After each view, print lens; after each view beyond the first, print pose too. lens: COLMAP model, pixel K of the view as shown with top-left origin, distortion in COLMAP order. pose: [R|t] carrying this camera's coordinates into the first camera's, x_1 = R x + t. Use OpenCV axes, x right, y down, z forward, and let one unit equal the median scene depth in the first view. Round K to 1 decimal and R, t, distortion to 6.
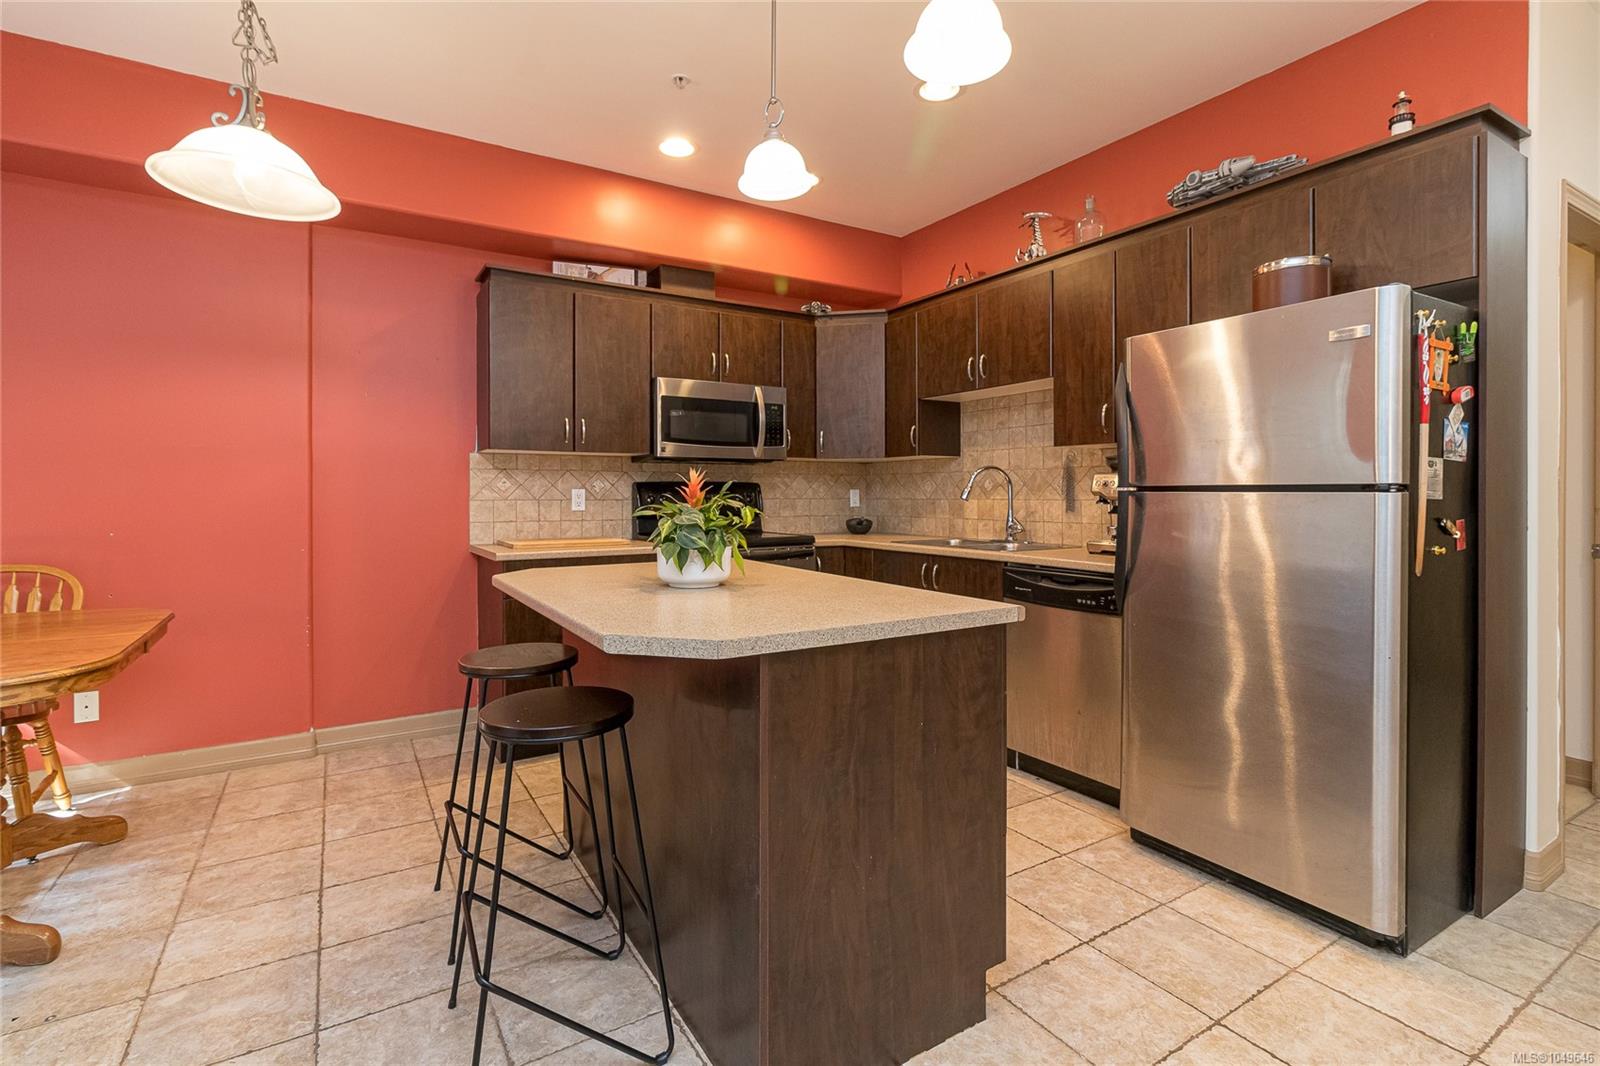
lens RADIAL K [[740.9, 0, 800.1], [0, 740.9, 519.1], [0, 0, 1]] dist [0.019511, 0.000051]
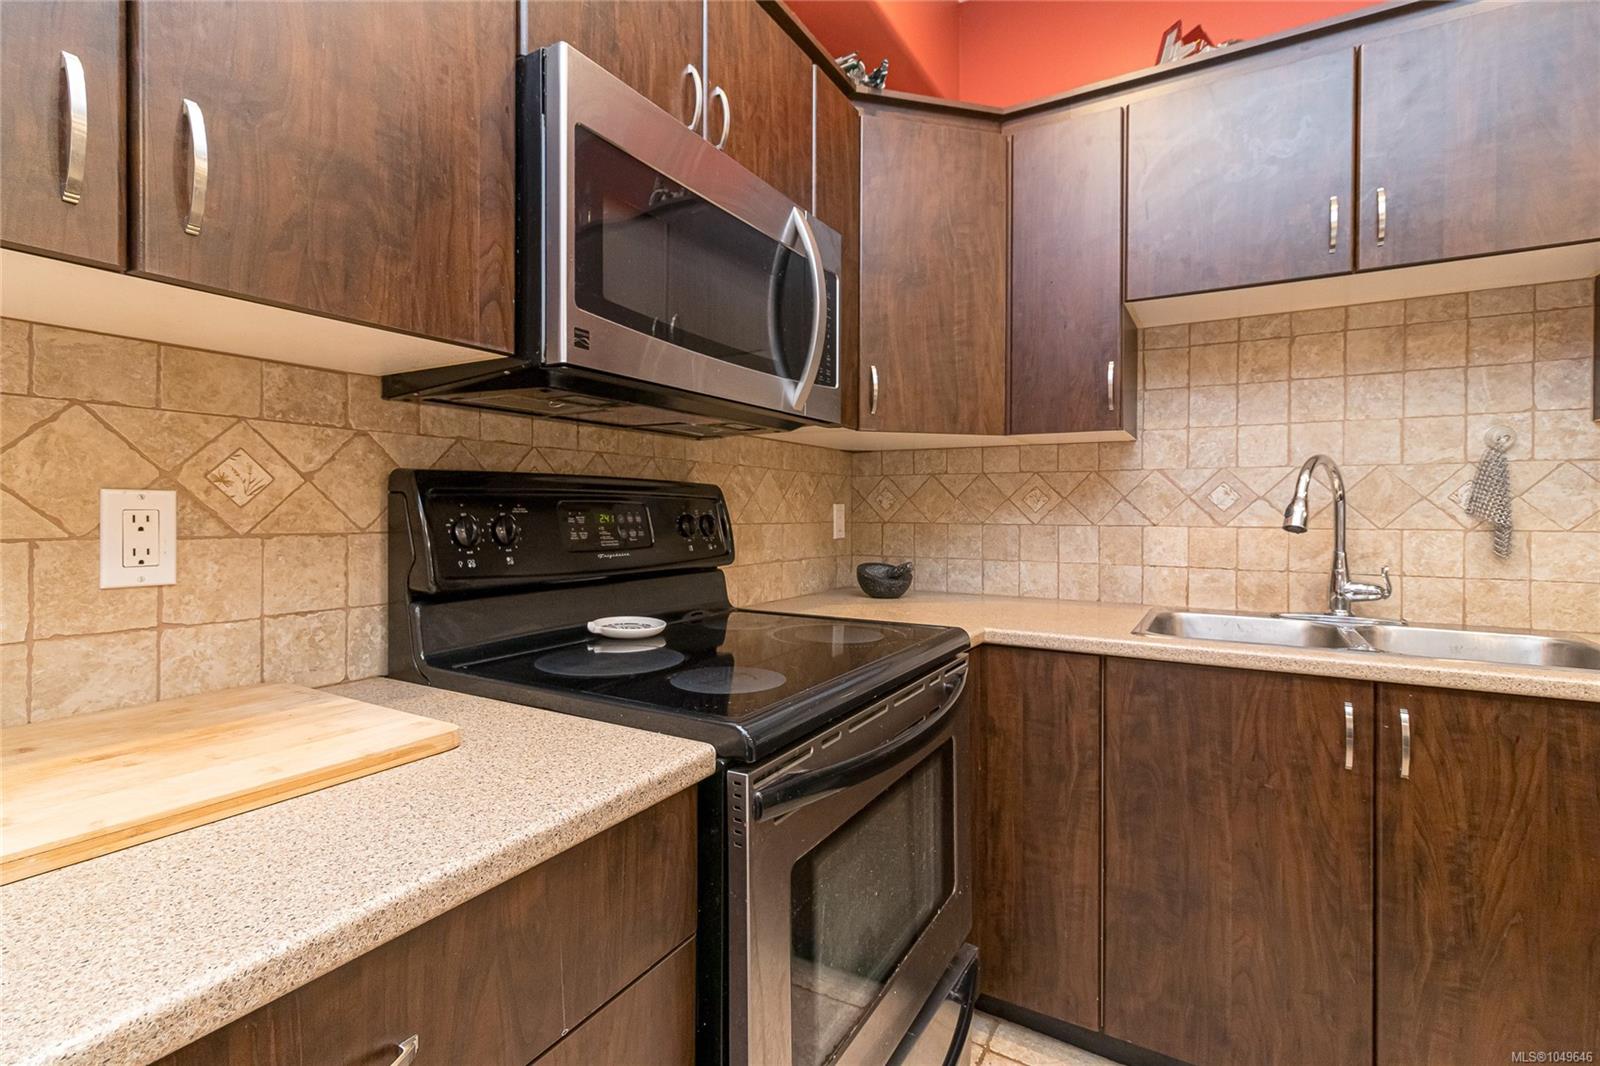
lens RADIAL K [[740.9, 0, 794.6], [0, 740.9, 524.2], [0, 0, 1]] dist [0.019511, 0.000051]
pose [[0.887444, -0.002847, 0.460907, -0.222410], [0.008340, 0.999916, -0.009883, -0.025634], [-0.460840, 0.012615, 0.887393, 0.691806]]
